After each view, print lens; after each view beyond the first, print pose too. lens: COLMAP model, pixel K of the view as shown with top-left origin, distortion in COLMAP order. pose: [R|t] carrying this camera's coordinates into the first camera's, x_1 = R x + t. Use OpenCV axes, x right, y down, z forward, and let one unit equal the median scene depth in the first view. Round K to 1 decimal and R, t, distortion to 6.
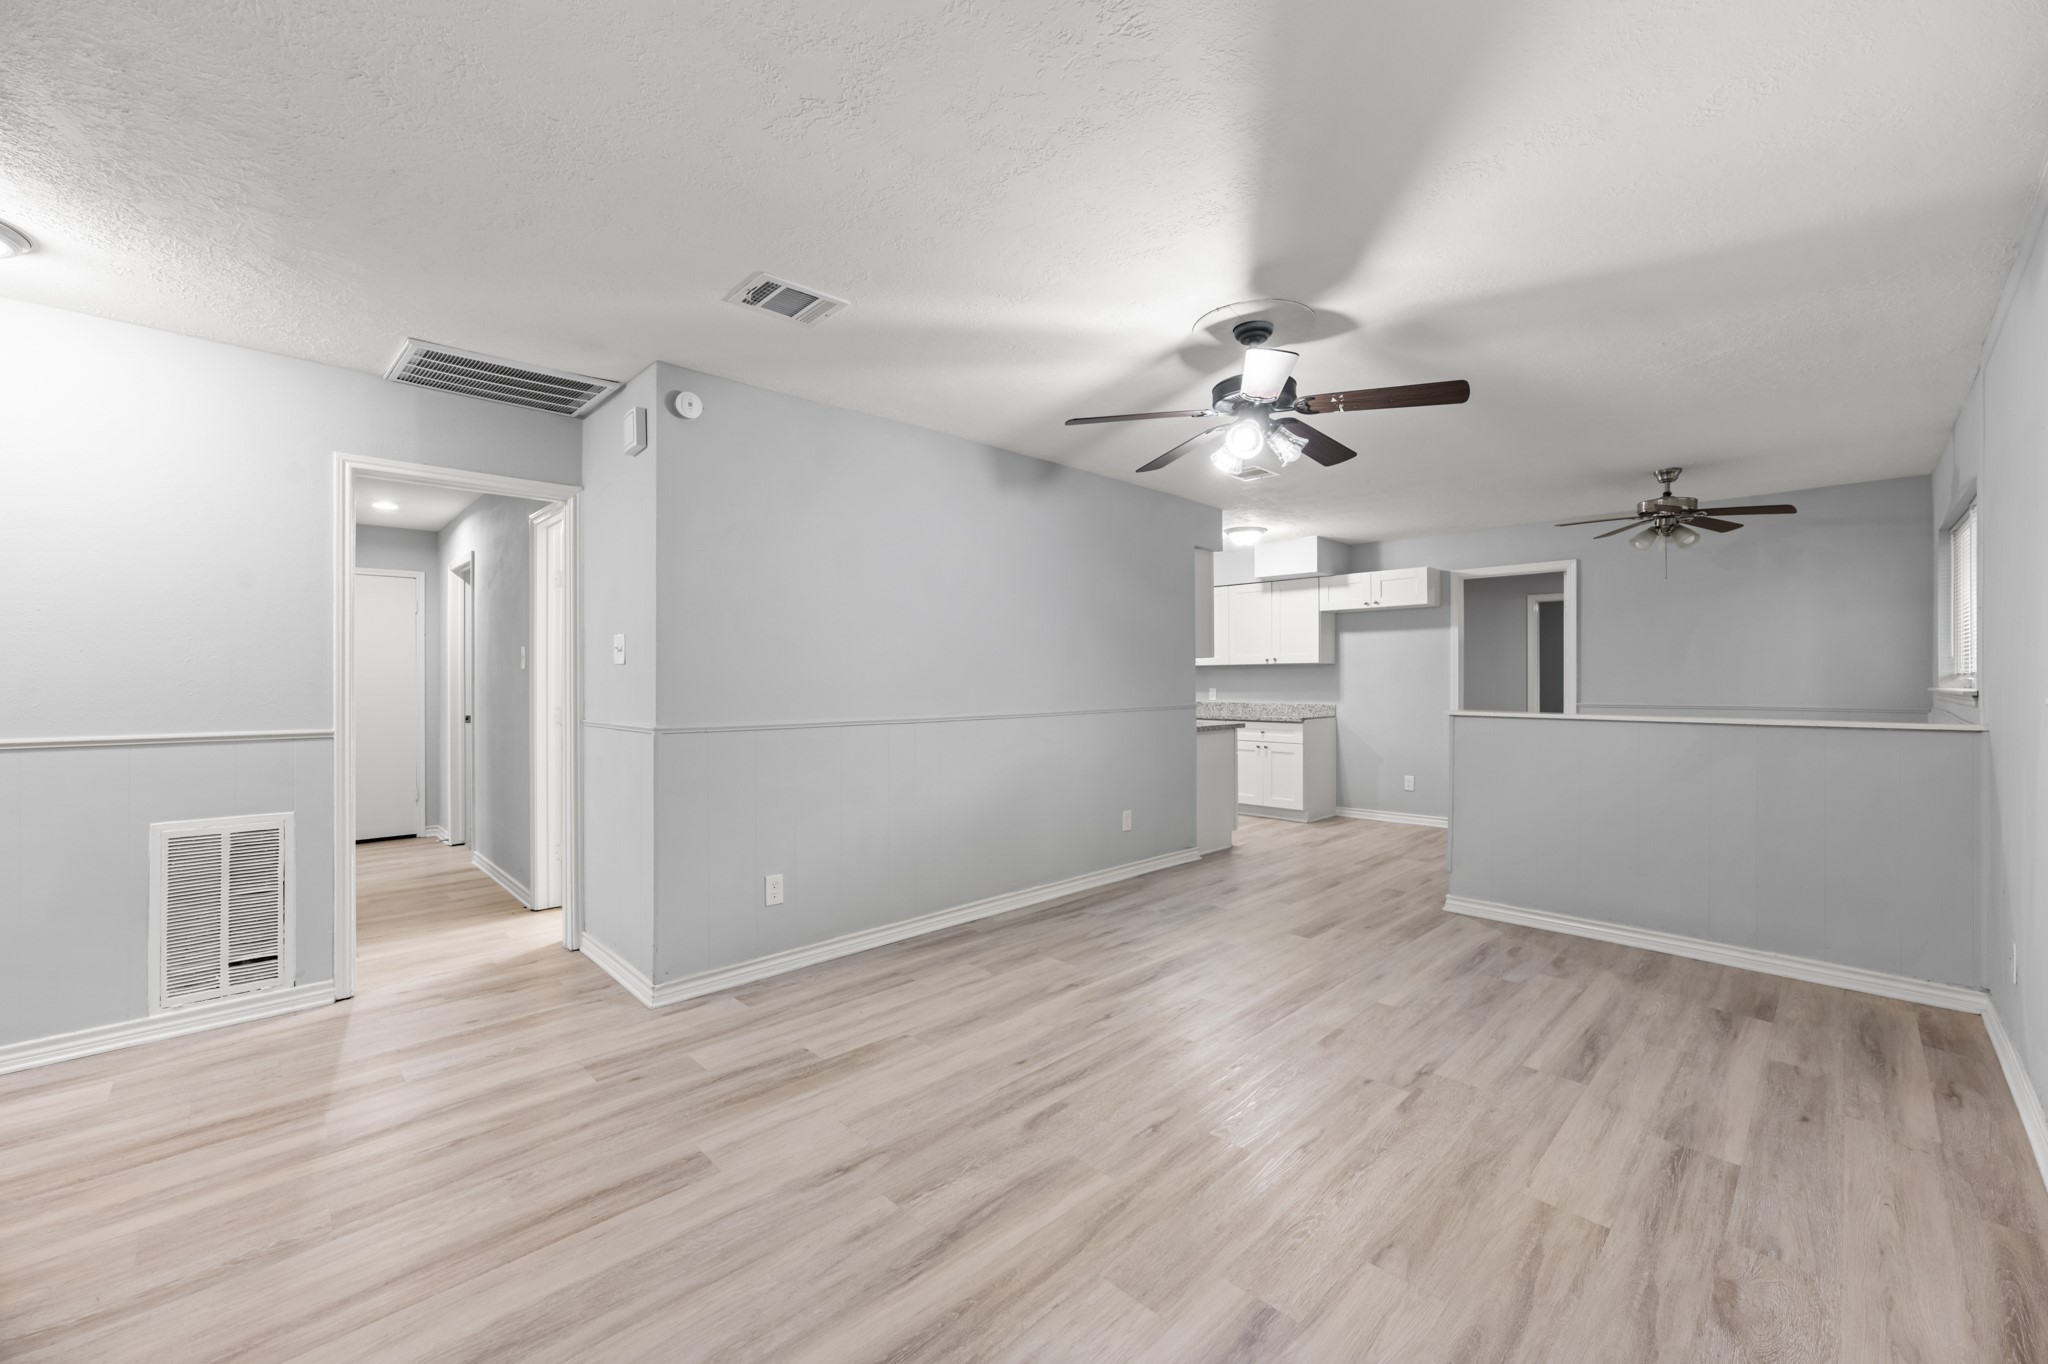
lens RADIAL K [[813.6, 0, 1025.0], [0, 813.6, 679.4], [0, 0, 1]] dist [-0.027064, 0.014028]
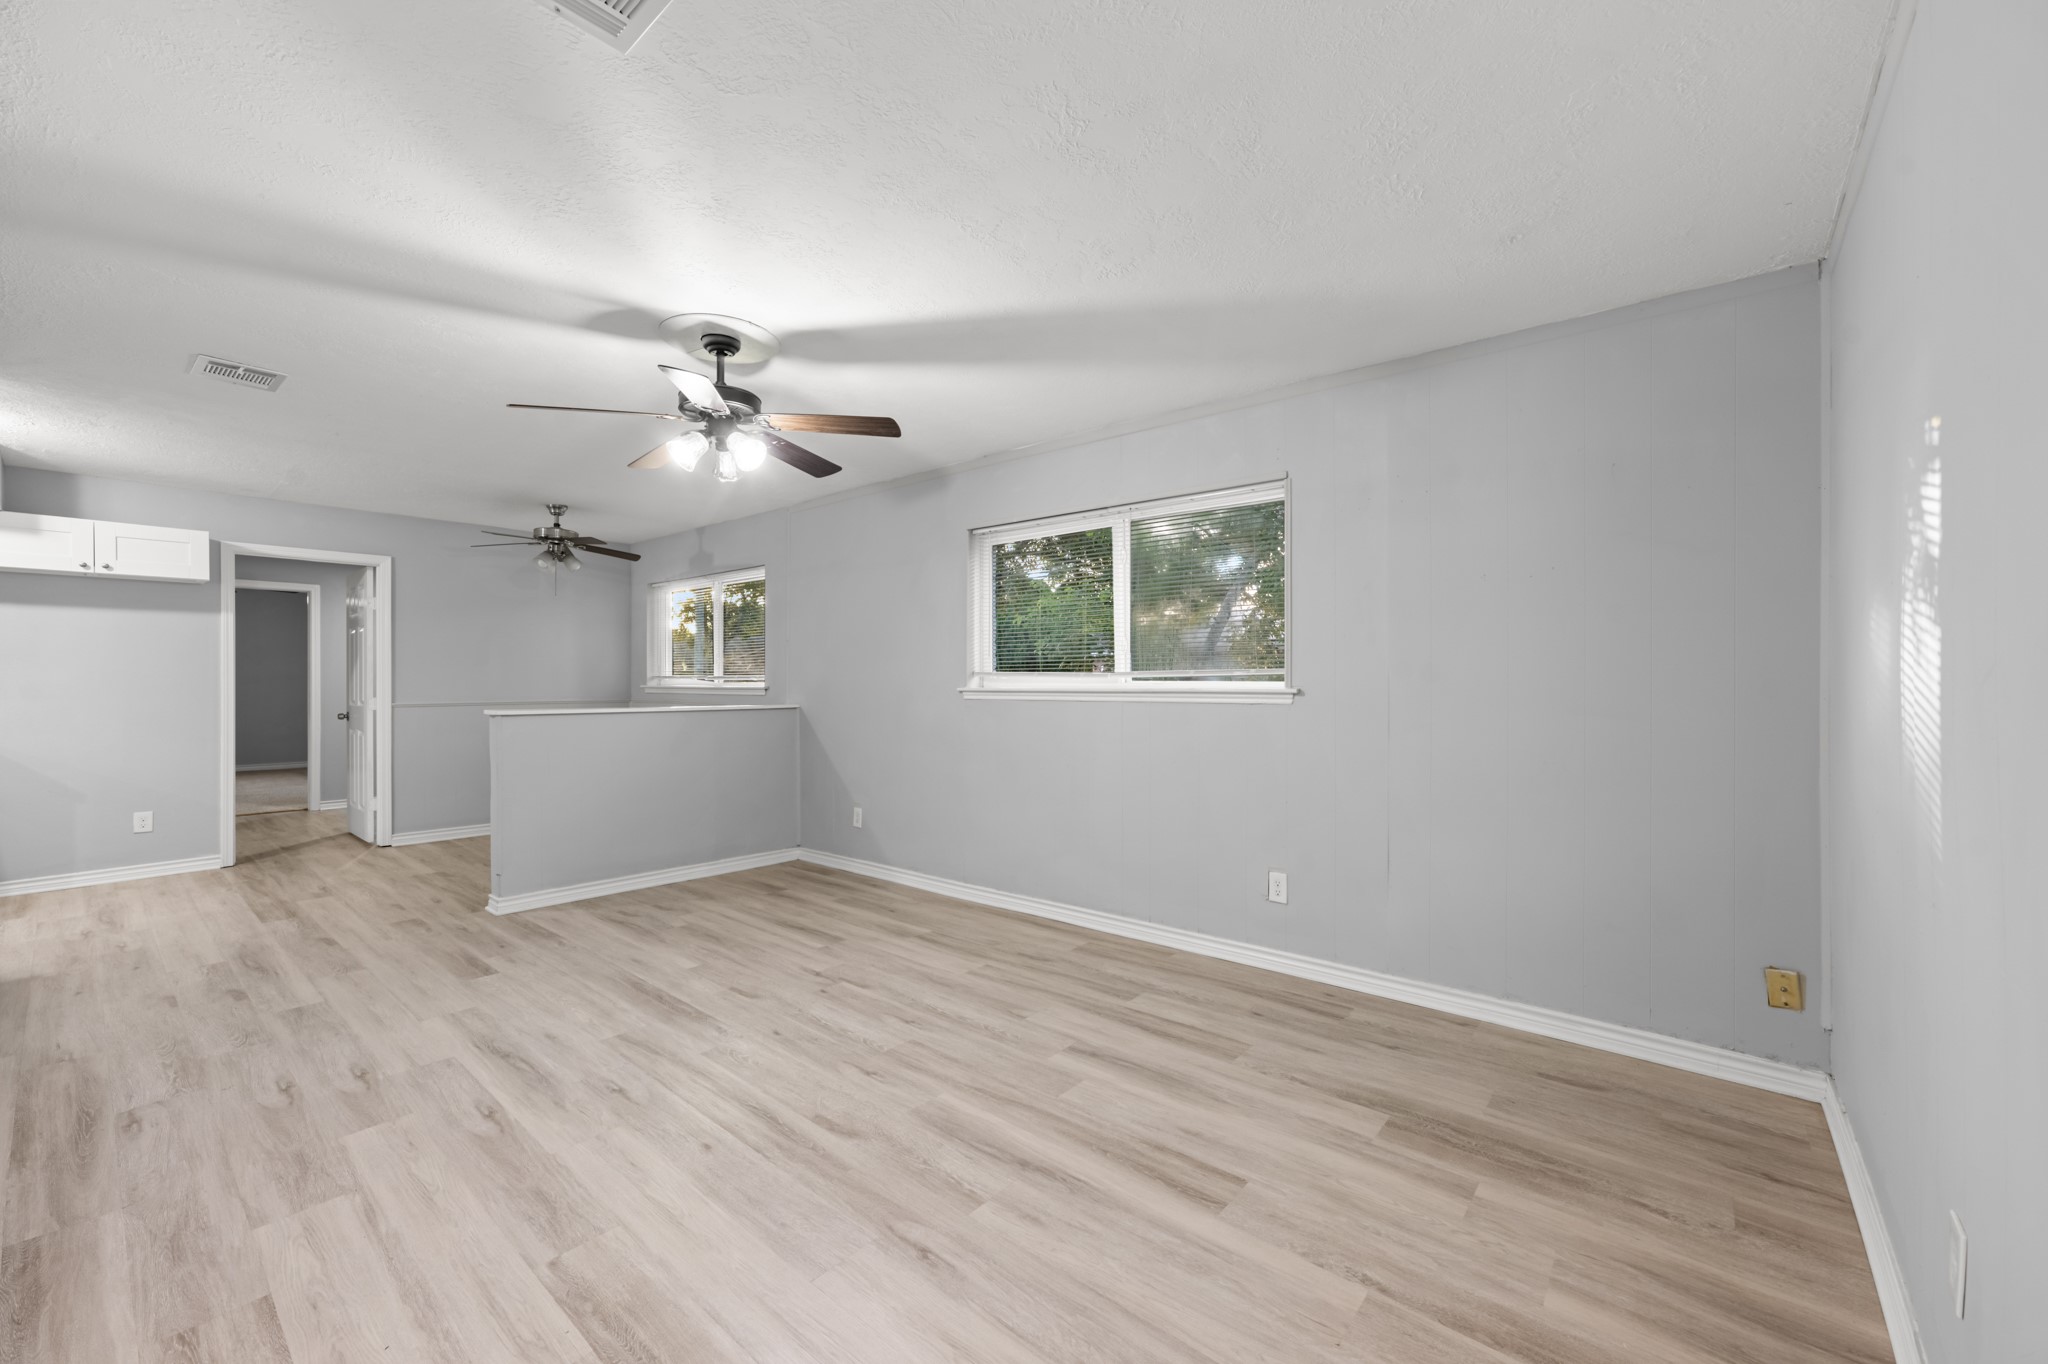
lens RADIAL K [[813.6, 0, 1023.0], [0, 813.6, 684.8], [0, 0, 1]] dist [-0.027064, 0.014028]
pose [[-0.097148, -0.003024, 0.995265, -0.757256], [-0.003296, 0.999991, 0.002716, 0.004095], [-0.995264, -0.003016, -0.097157, 0.687550]]
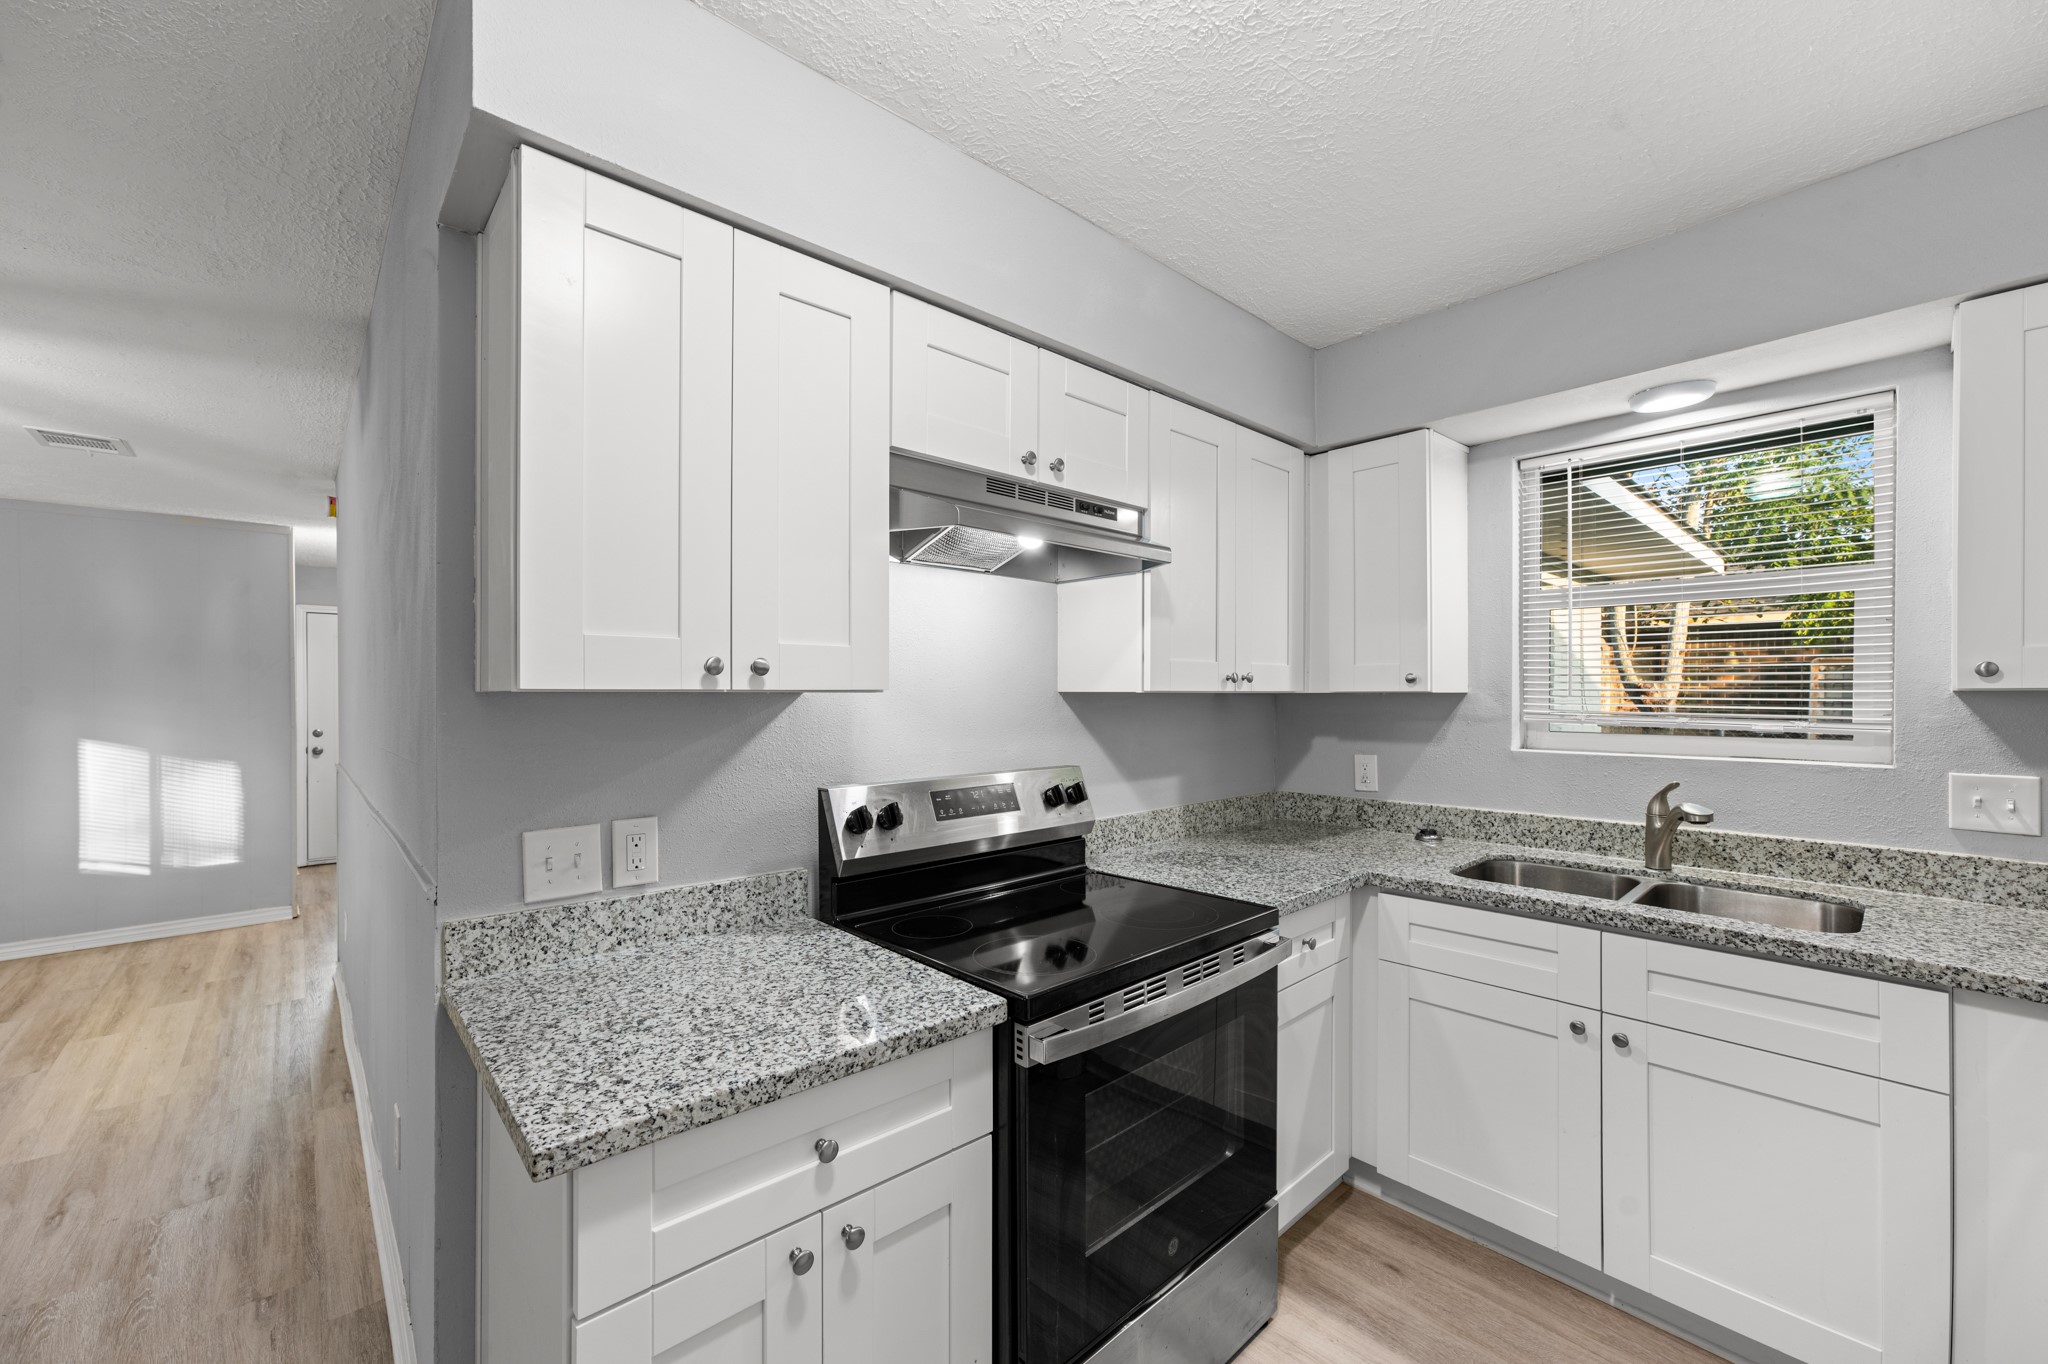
lens RADIAL K [[813.6, 0, 1022.0], [0, 813.6, 700.3], [0, 0, 1]] dist [-0.027064, 0.014028]
pose [[-0.033115, 0.010856, -0.999393, 0.849820], [0.008957, 0.999904, 0.010565, -0.051416], [0.999411, -0.008602, -0.033210, 2.280760]]
